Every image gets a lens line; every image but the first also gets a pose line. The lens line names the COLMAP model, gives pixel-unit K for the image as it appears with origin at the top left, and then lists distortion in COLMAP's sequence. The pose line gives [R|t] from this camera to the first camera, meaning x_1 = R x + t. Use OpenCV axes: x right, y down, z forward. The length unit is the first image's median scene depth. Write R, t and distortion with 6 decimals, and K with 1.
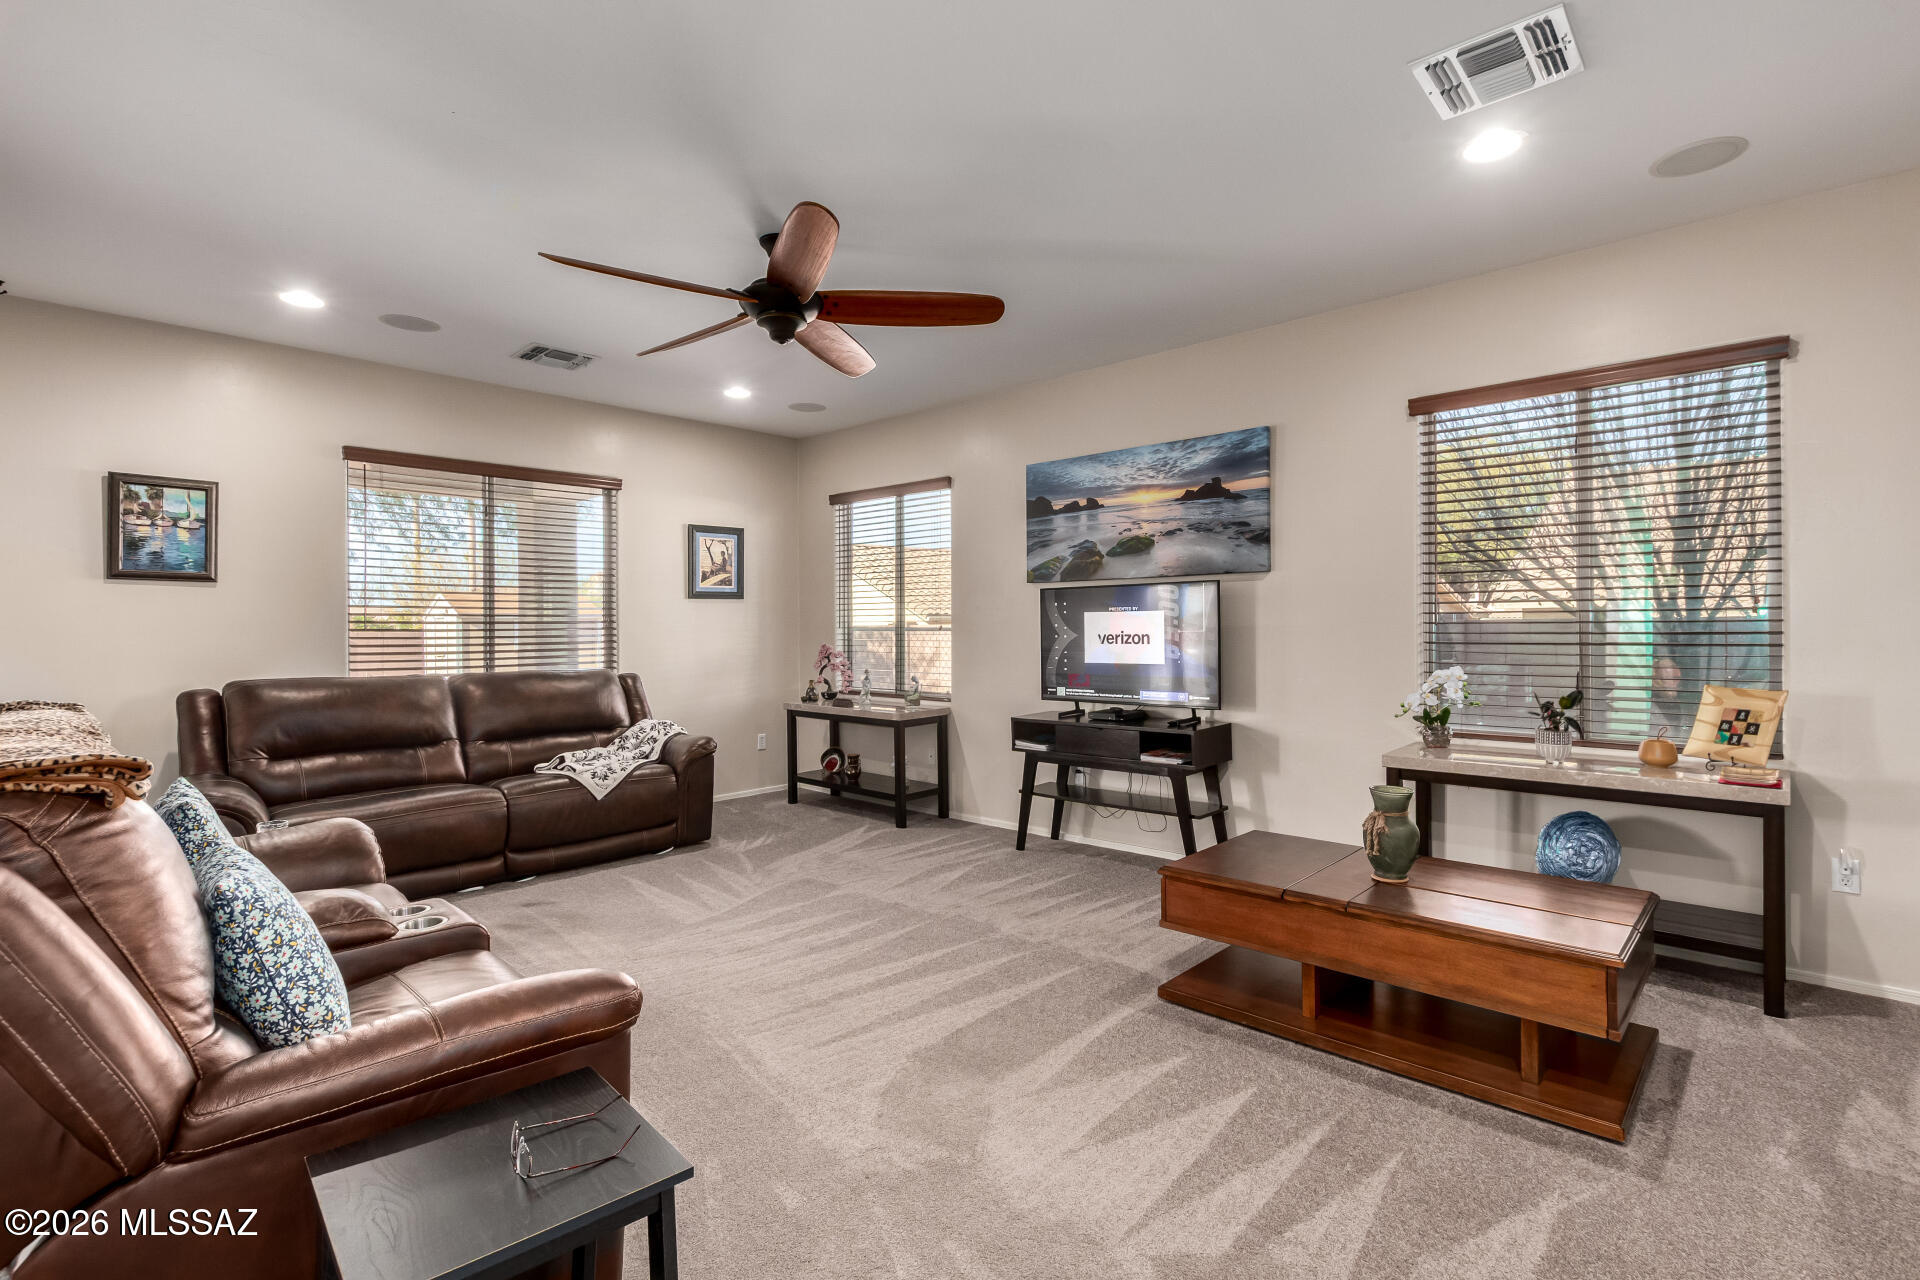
lens RADIAL K [[894.0, 0, 978.2], [0, 894.0, 622.4], [0, 0, 1]] dist [0.004270, 0.000096]
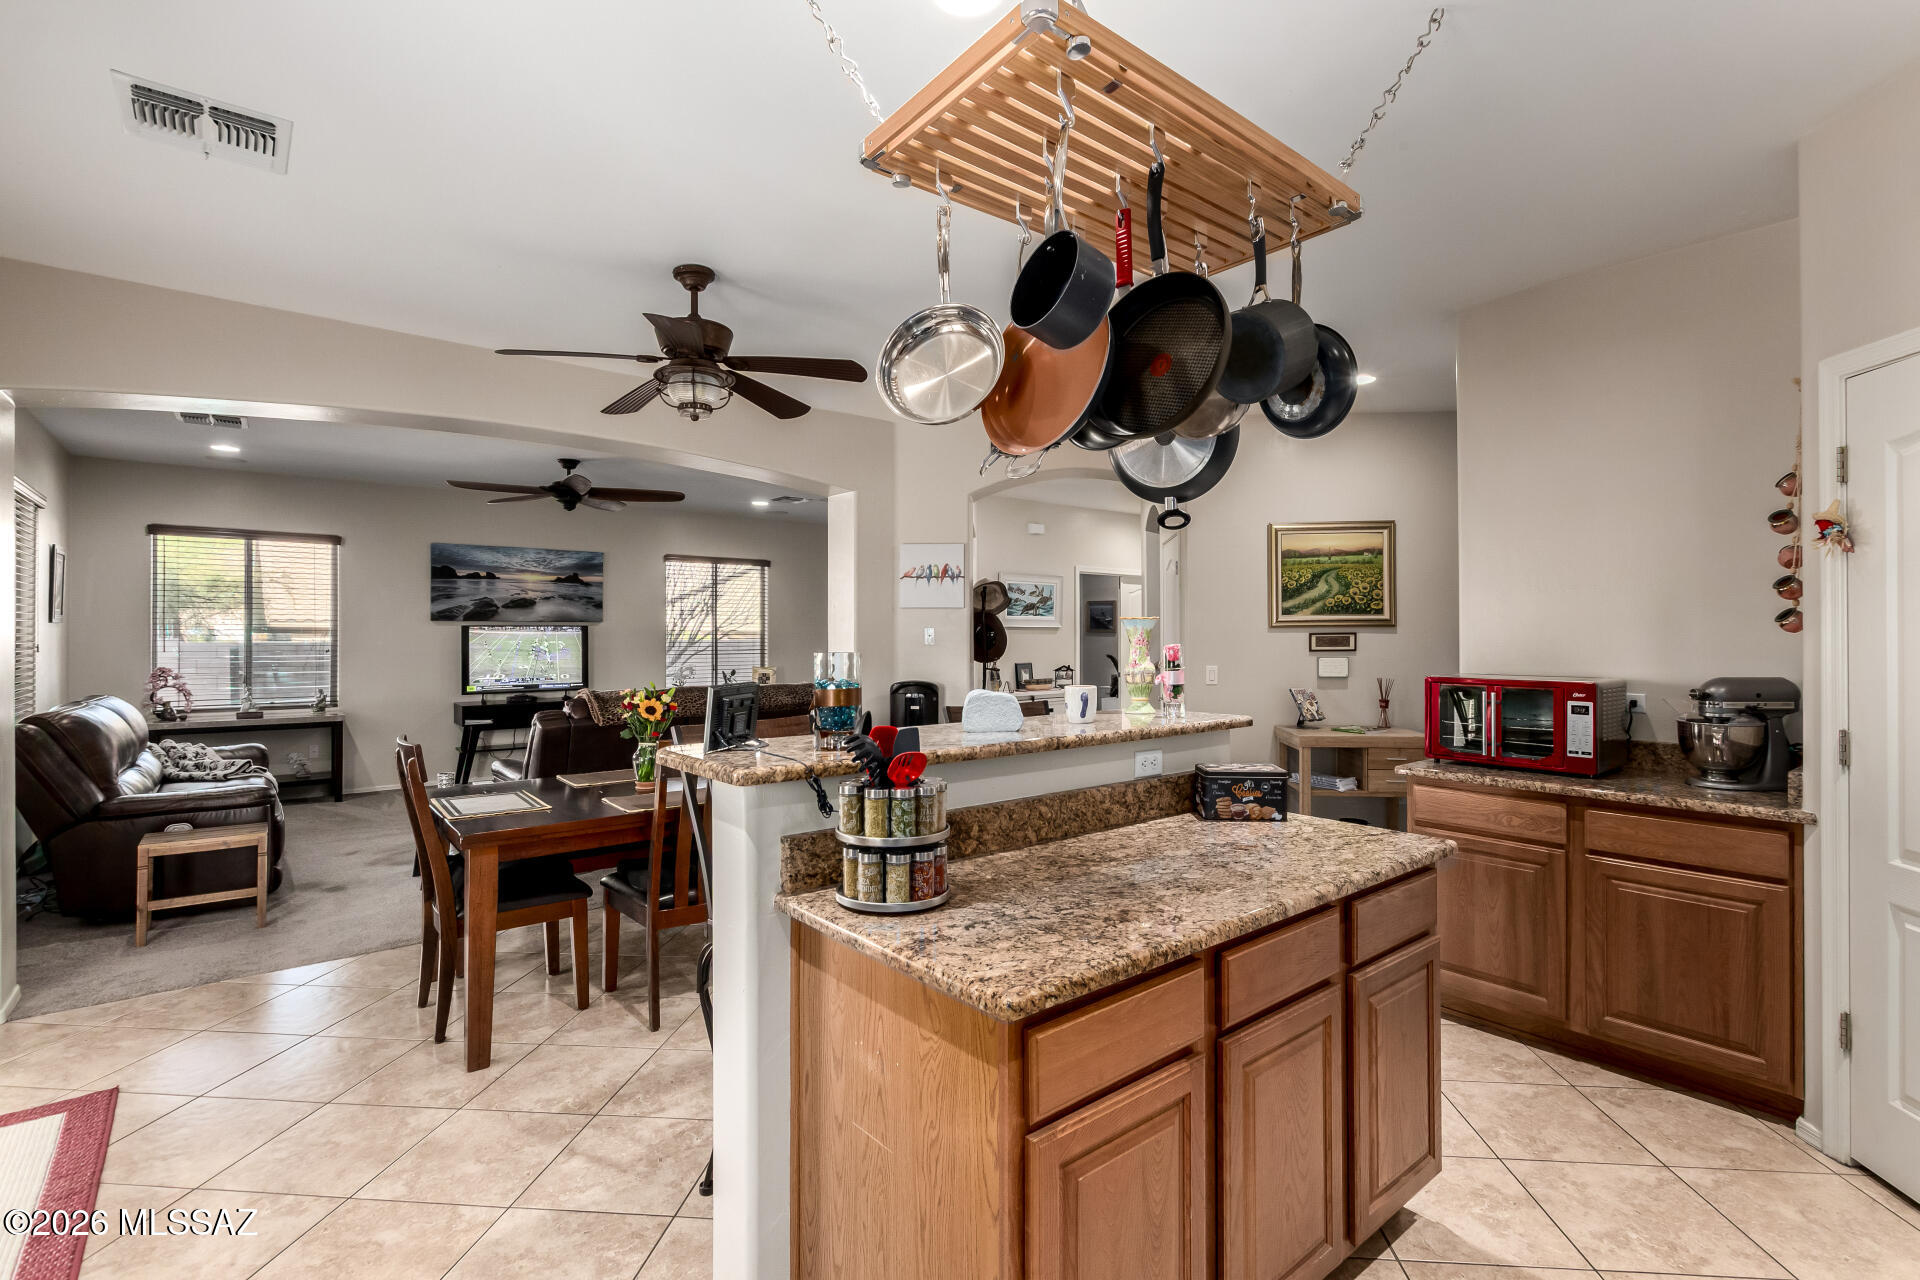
lens RADIAL K [[882.4, 0, 972.5], [0, 882.4, 633.5], [0, 0, 1]] dist [-0.000290, 0.000013]
pose [[0.135119, 0.005047, 0.990817, -1.423355], [-0.001411, 0.999987, -0.004901, -0.017998], [-0.990828, -0.000736, 0.135124, -0.123051]]
